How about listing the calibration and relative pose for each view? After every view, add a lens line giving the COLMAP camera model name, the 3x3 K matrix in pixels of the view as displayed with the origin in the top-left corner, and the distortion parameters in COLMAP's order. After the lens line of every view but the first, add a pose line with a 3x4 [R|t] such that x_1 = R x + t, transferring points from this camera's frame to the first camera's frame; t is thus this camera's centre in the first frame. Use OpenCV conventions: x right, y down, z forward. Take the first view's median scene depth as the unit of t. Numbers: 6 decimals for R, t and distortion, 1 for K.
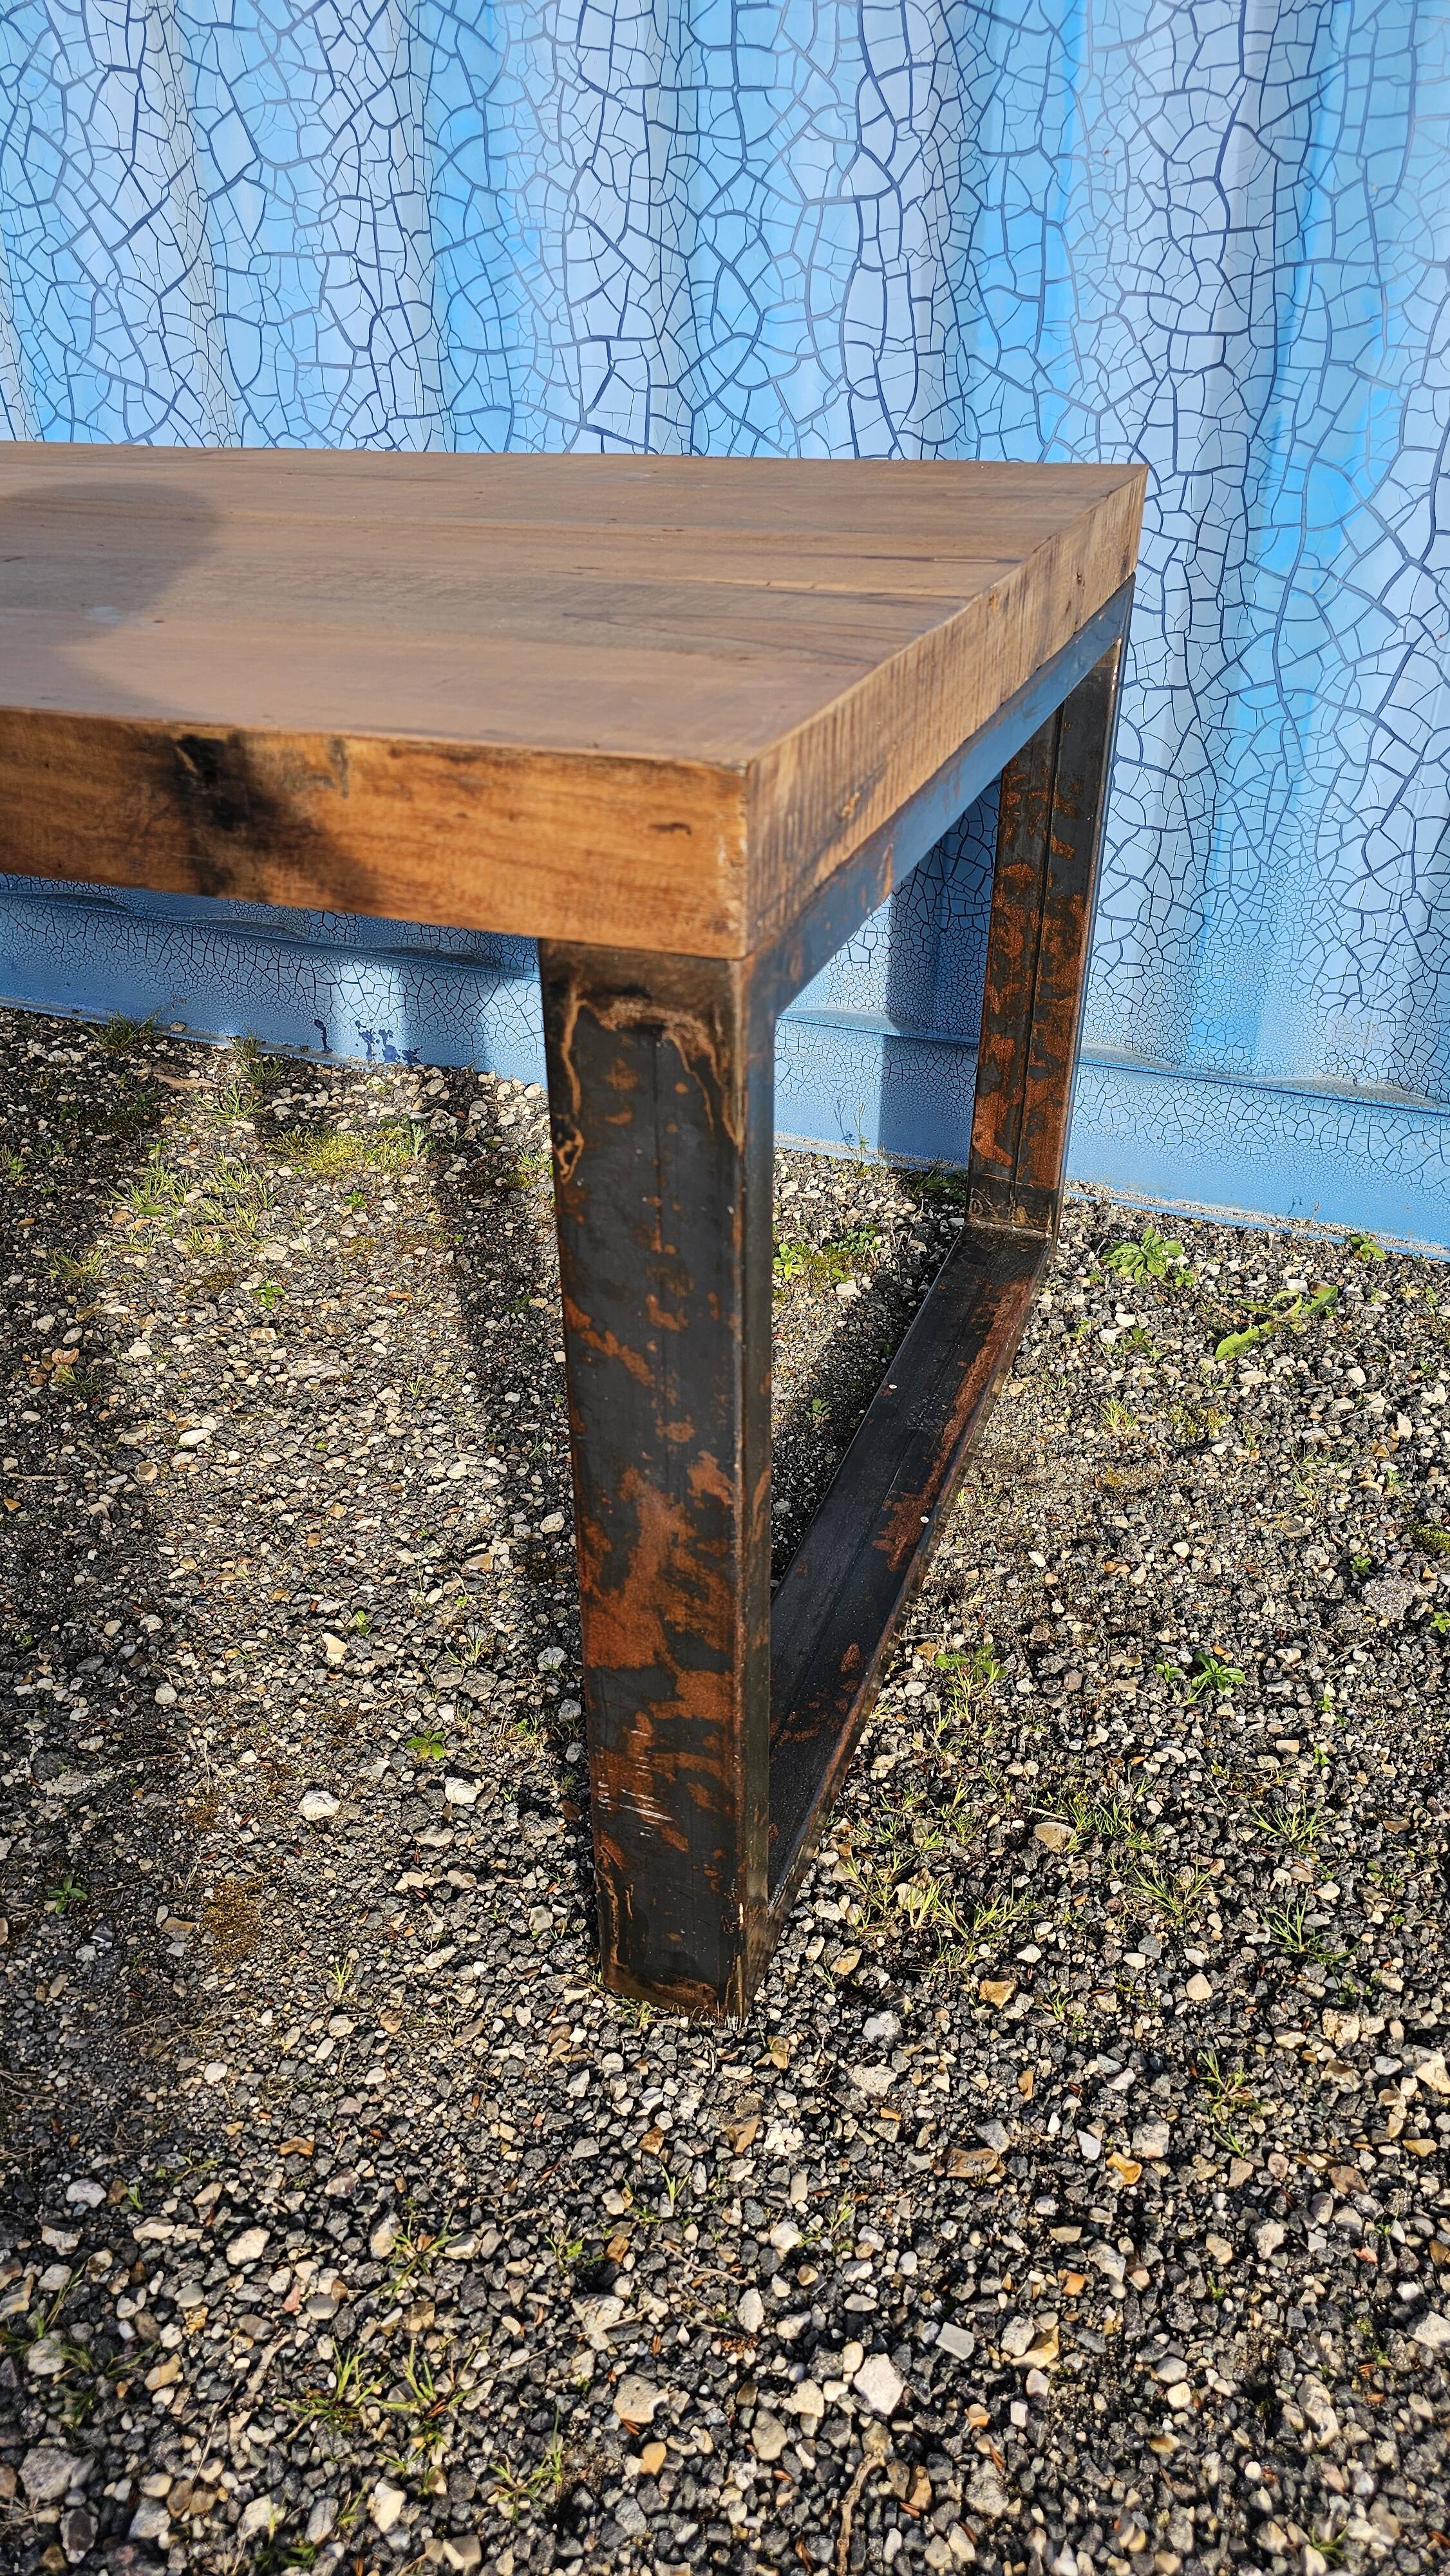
lens RADIAL K [[1748.0, 0, 718.7], [0, 1748.0, 1267.5], [0, 0, 1]] dist [0.056326, -0.052911]
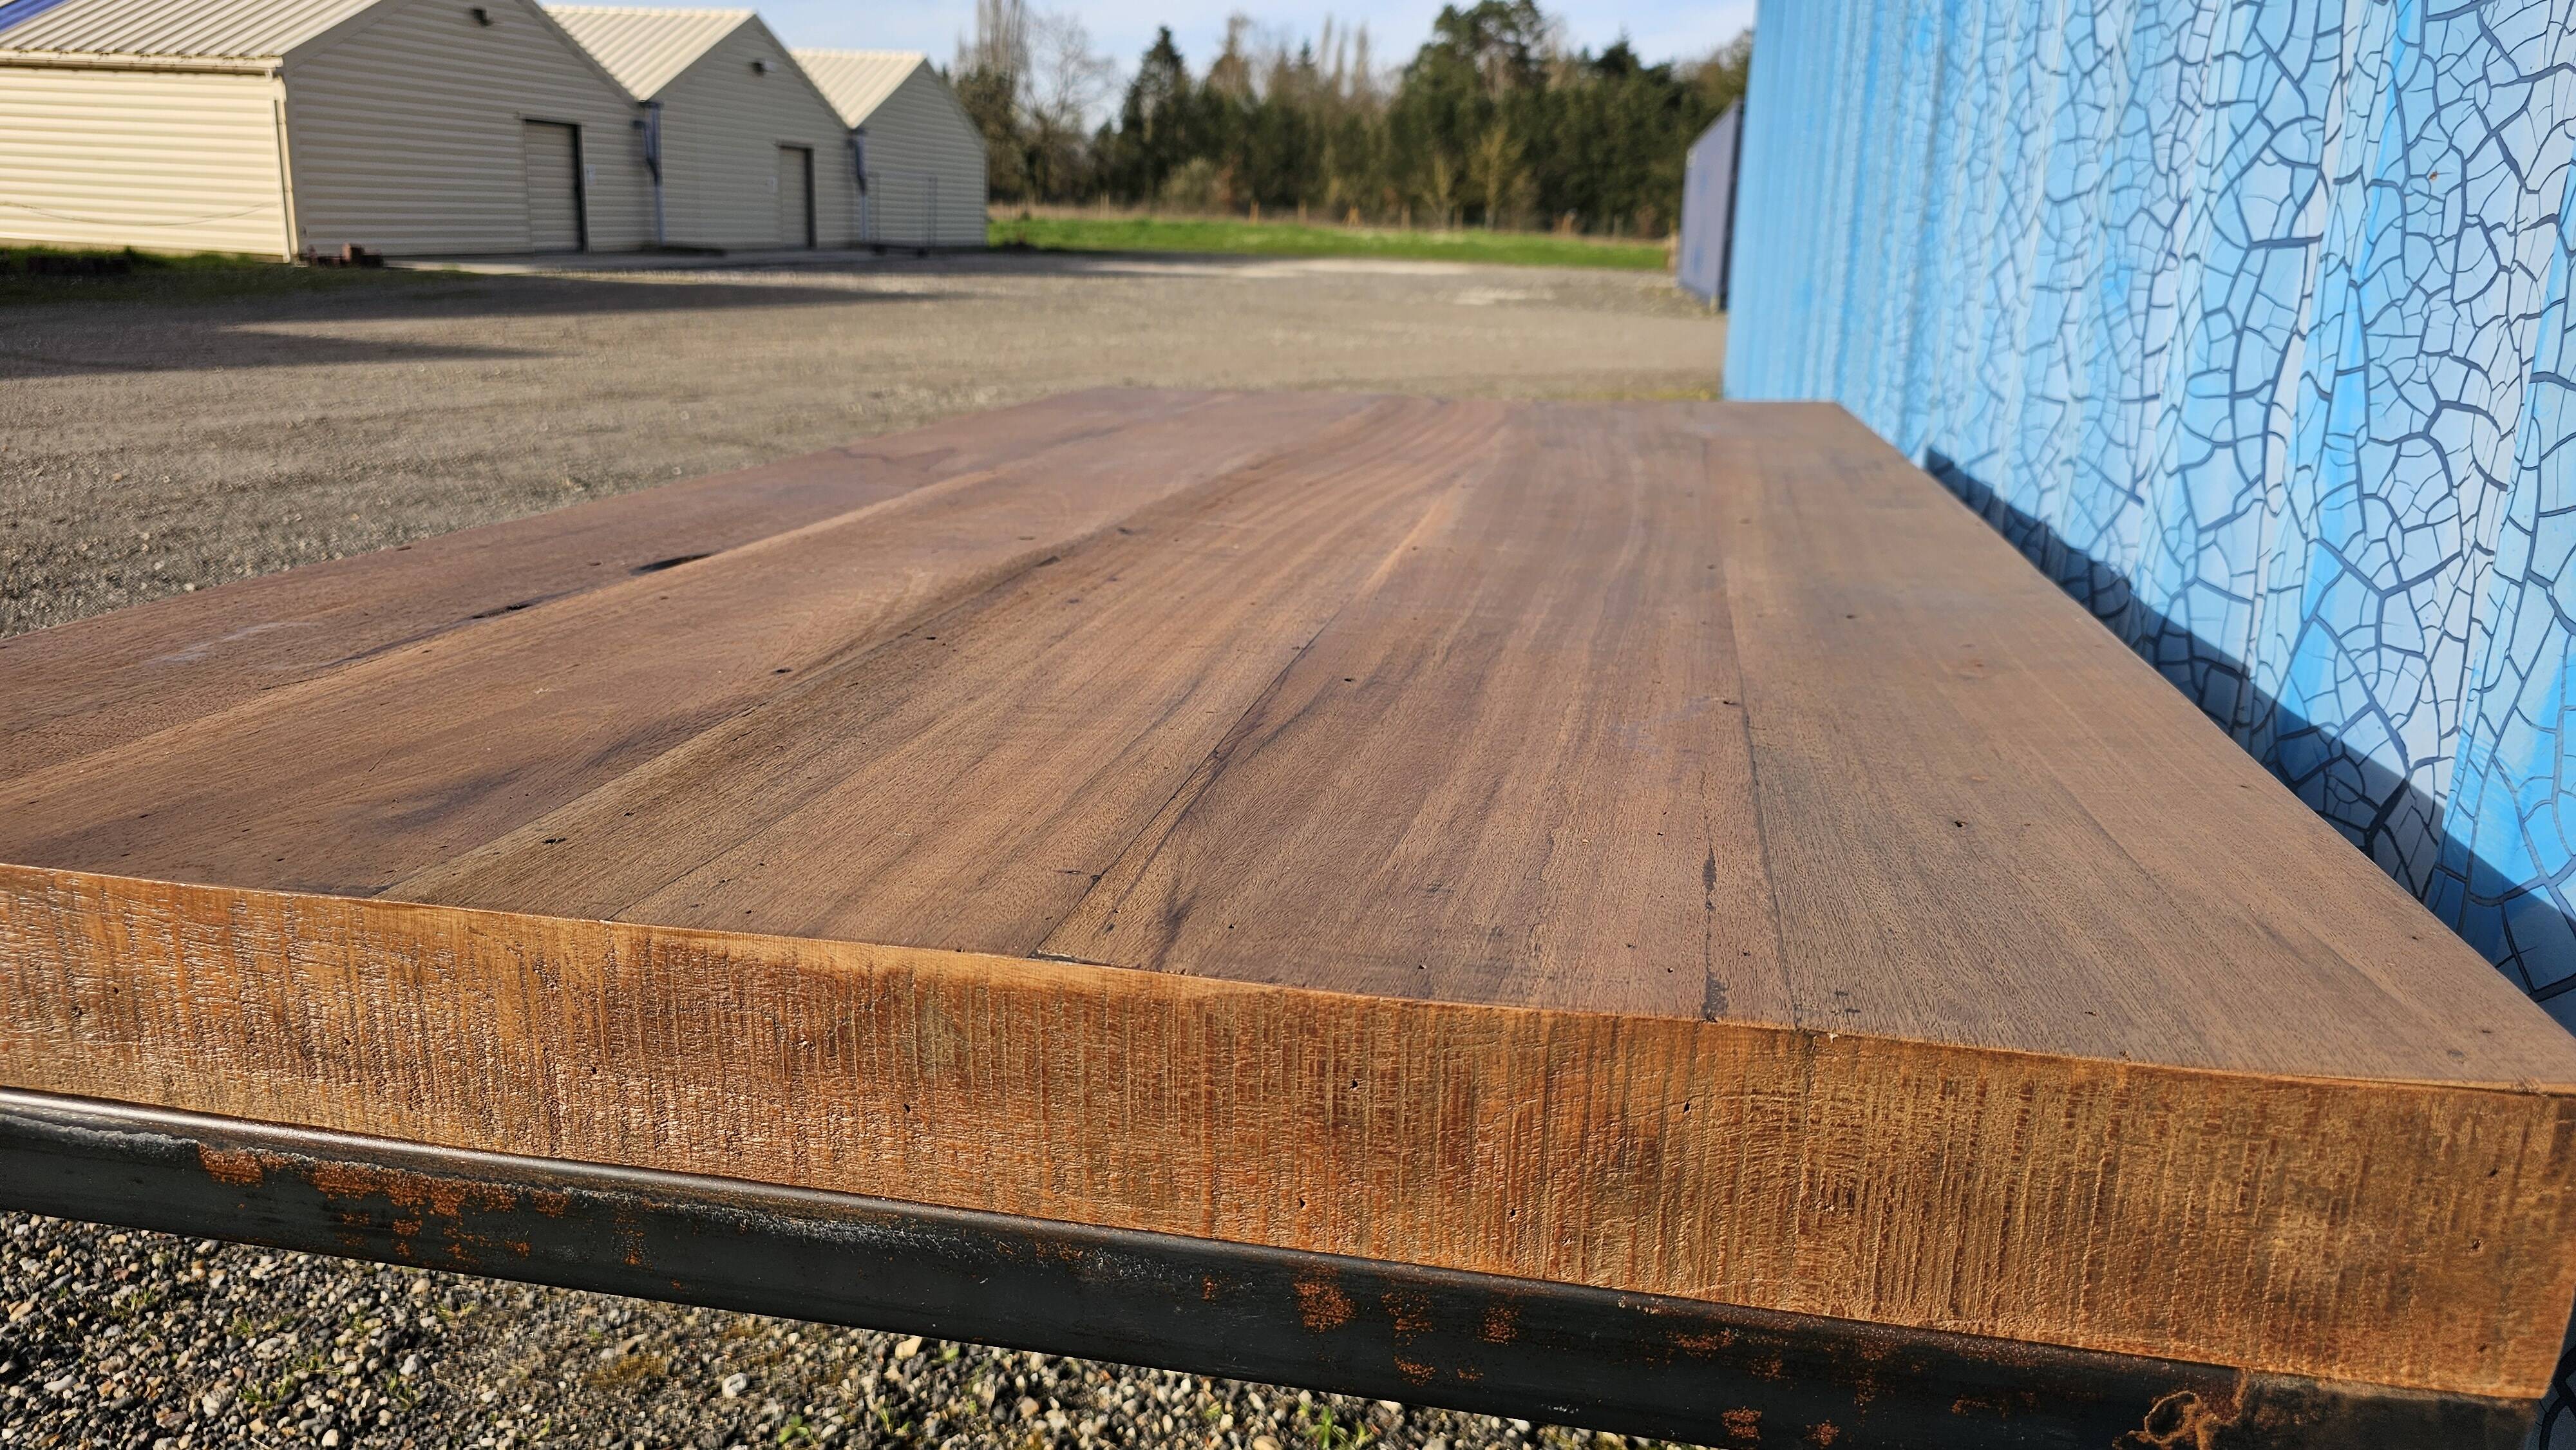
lens RADIAL K [[1748.0, 0, 1274.2], [0, 1748.0, 701.4], [0, 0, 1]] dist [0.056326, -0.052911]
pose [[0.176625, 0.261361, -0.948944, 0.686919], [-0.509086, 0.849388, 0.139186, -0.360109], [0.842399, 0.458510, 0.283078, 0.578301]]
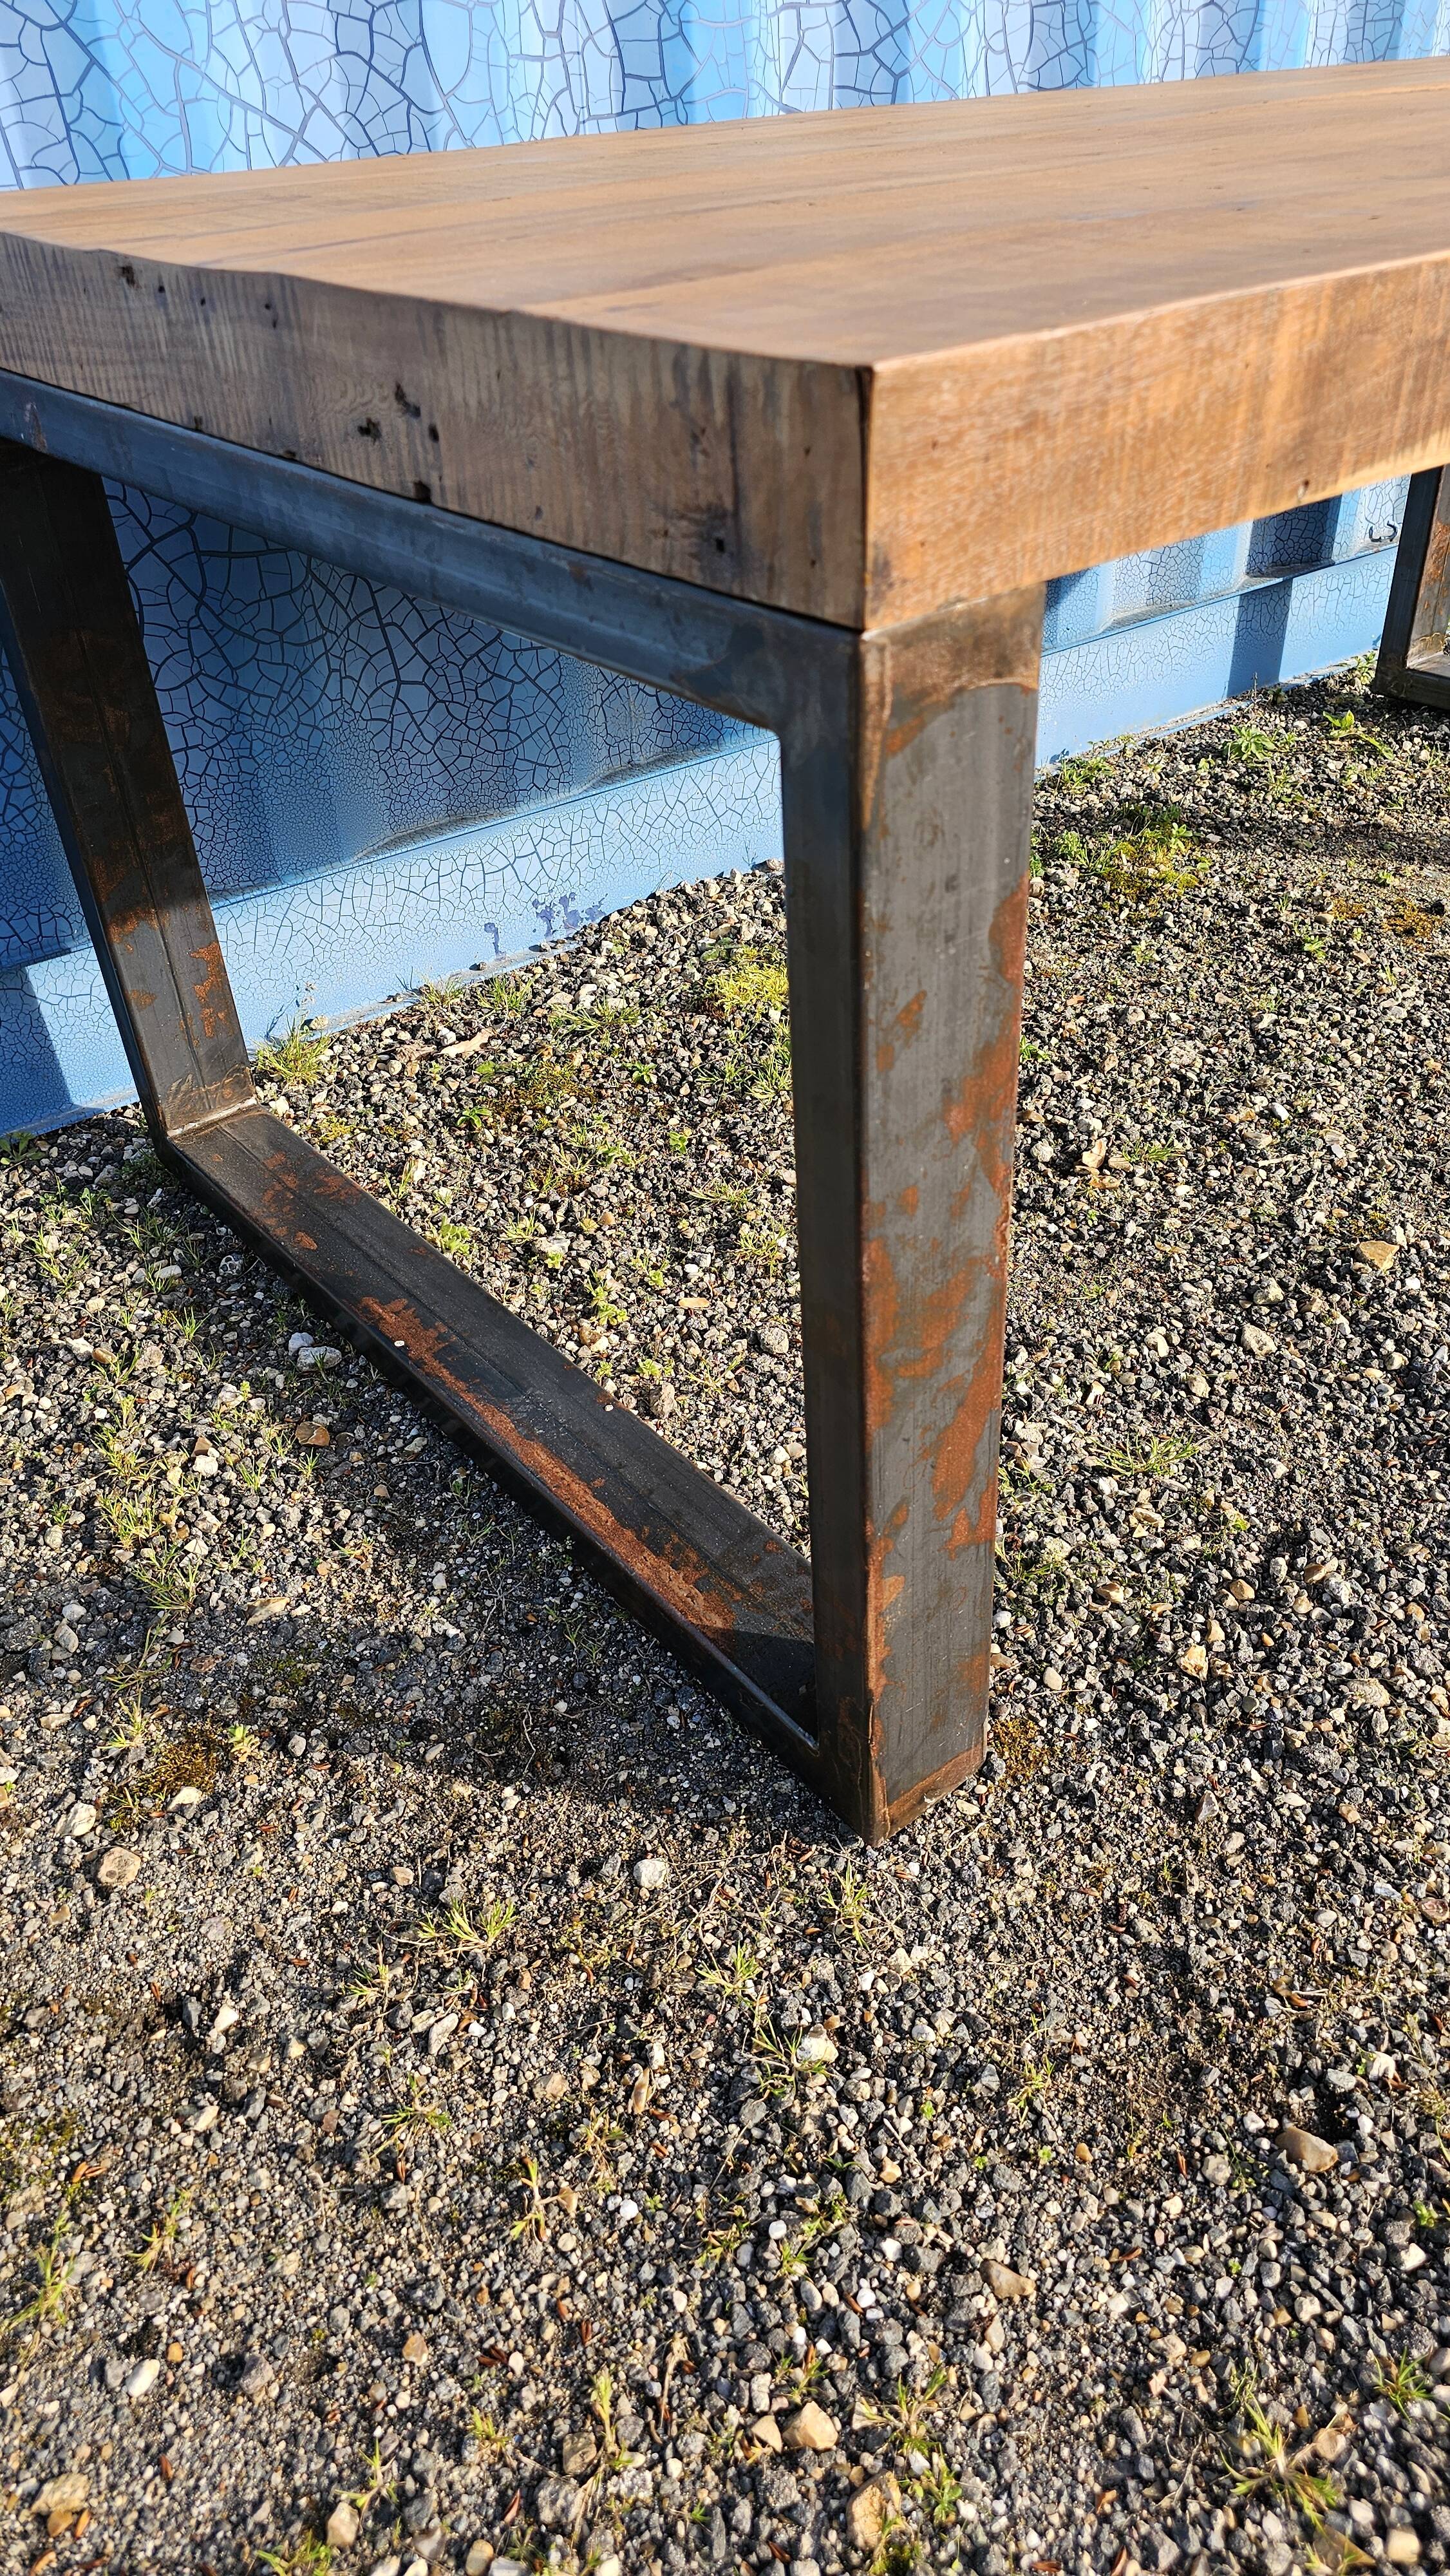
lens RADIAL K [[1748.0, 0, 746.0], [0, 1748.0, 1270.5], [0, 0, 1]] dist [0.056326, -0.052911]
pose [[0.480176, -0.514524, 0.710419, -1.227005], [0.473559, 0.833789, 0.283794, -0.264651], [-0.738358, 0.200154, 0.644023, 0.594228]]
